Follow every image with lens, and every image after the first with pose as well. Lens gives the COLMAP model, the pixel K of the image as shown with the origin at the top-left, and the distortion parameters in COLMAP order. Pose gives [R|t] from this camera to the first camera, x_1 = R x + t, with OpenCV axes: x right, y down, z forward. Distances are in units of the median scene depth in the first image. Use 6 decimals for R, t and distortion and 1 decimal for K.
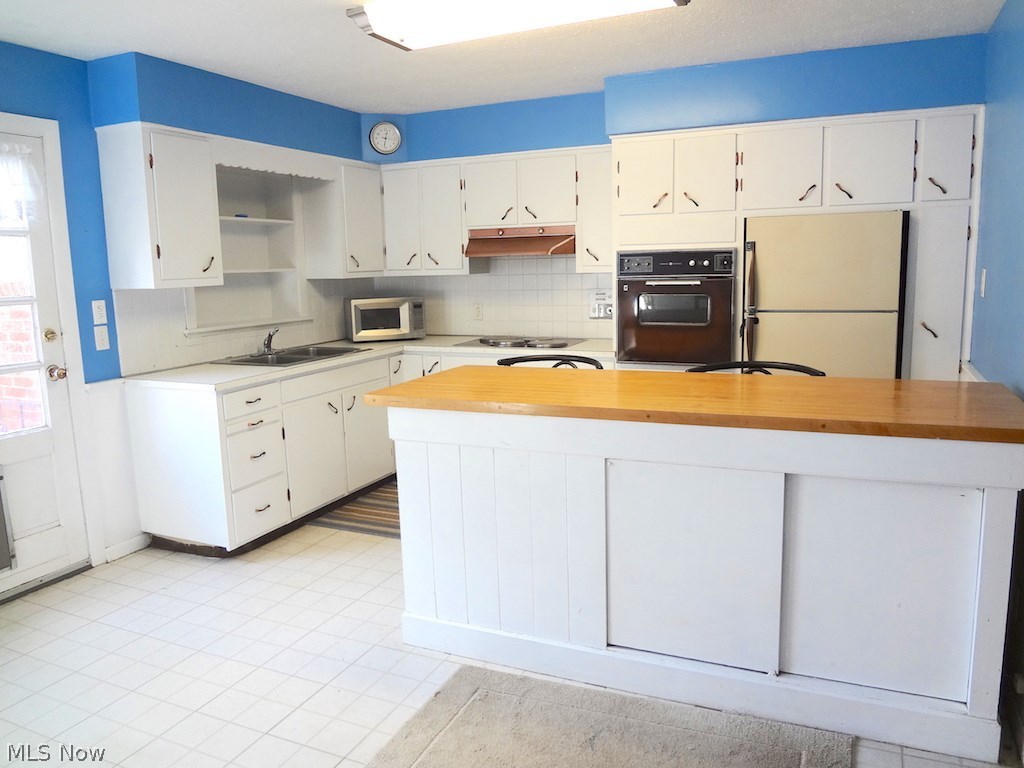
lens RADIAL K [[760.5, 0, 512.0], [0, 760.5, 384.0], [0, 0, 1]] dist [-0.042654, 0.005920]
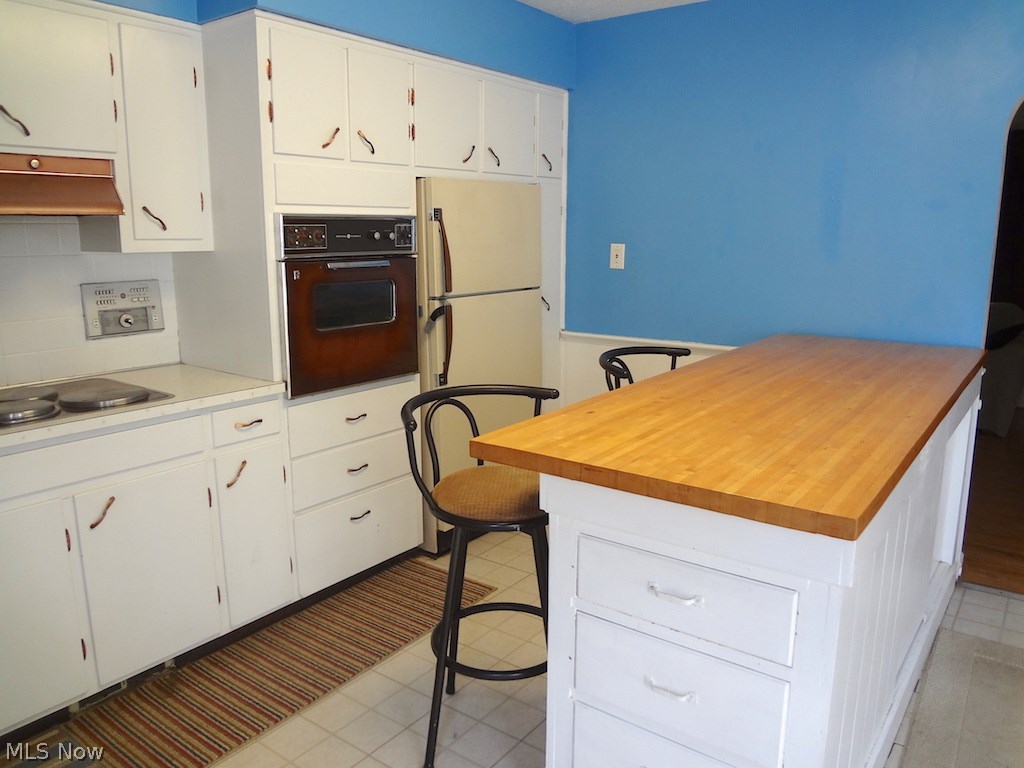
lens RADIAL K [[760.5, 0, 512.0], [0, 760.5, 384.0], [0, 0, 1]] dist [-0.042654, 0.005920]
pose [[0.208812, -0.167317, 0.963537, -0.432248], [0.150885, 0.978970, 0.137298, -0.102186], [-0.966246, 0.116714, 0.229666, 0.731817]]
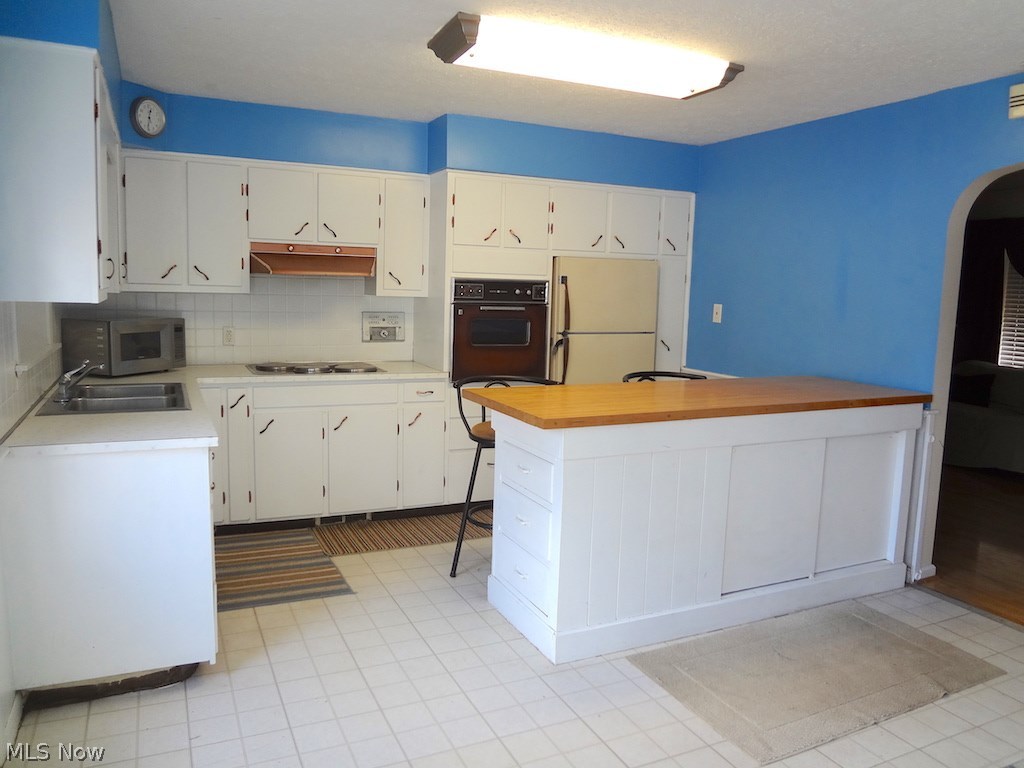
lens RADIAL K [[760.5, 0, 512.0], [0, 760.5, 384.0], [0, 0, 1]] dist [-0.042654, 0.005920]
pose [[0.643901, -0.054104, 0.763193, -0.653945], [0.077958, 0.996945, 0.004902, -0.025983], [-0.761127, 0.056340, 0.646152, 0.267116]]
